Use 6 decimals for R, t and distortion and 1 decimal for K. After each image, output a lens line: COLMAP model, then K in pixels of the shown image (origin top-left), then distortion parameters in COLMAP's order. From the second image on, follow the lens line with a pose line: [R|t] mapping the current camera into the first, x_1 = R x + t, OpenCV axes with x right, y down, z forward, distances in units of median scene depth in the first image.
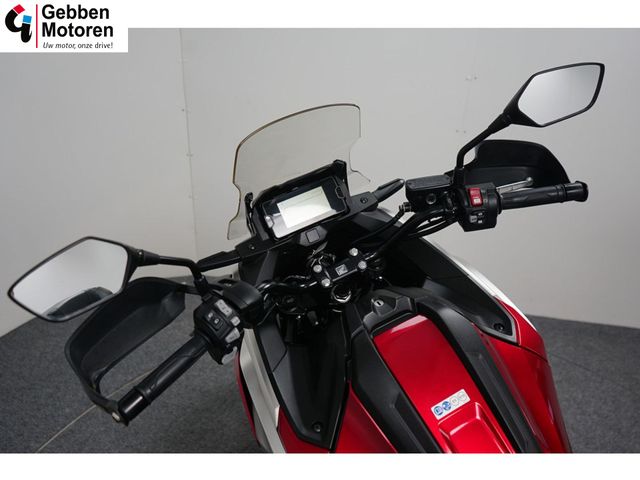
lens RADIAL K [[524.4, 0, 320.0], [0, 524.4, 240.0], [0, 0, 1]] dist [-0.005028, -0.000787]
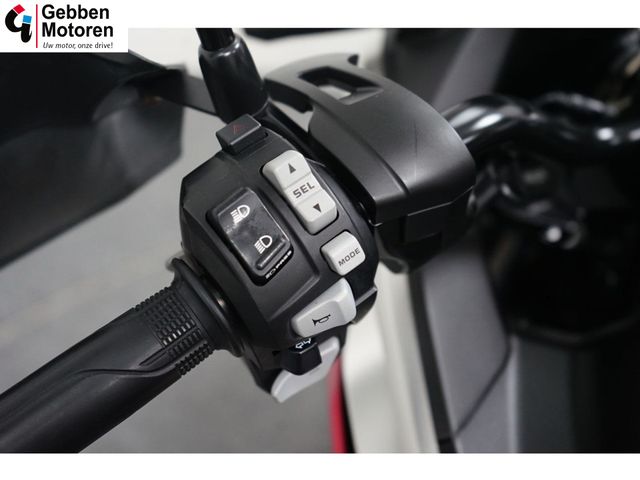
lens RADIAL K [[710.0, 0, 320.0], [0, 710.0, 240.0], [0, 0, 1]] dist [0.006285, 0.003554]
pose [[0.966641, 0.174455, -0.187539, -0.110973], [-0.119592, 0.954882, 0.271842, 0.063957], [0.226502, -0.240345, 0.943891, 0.683106]]
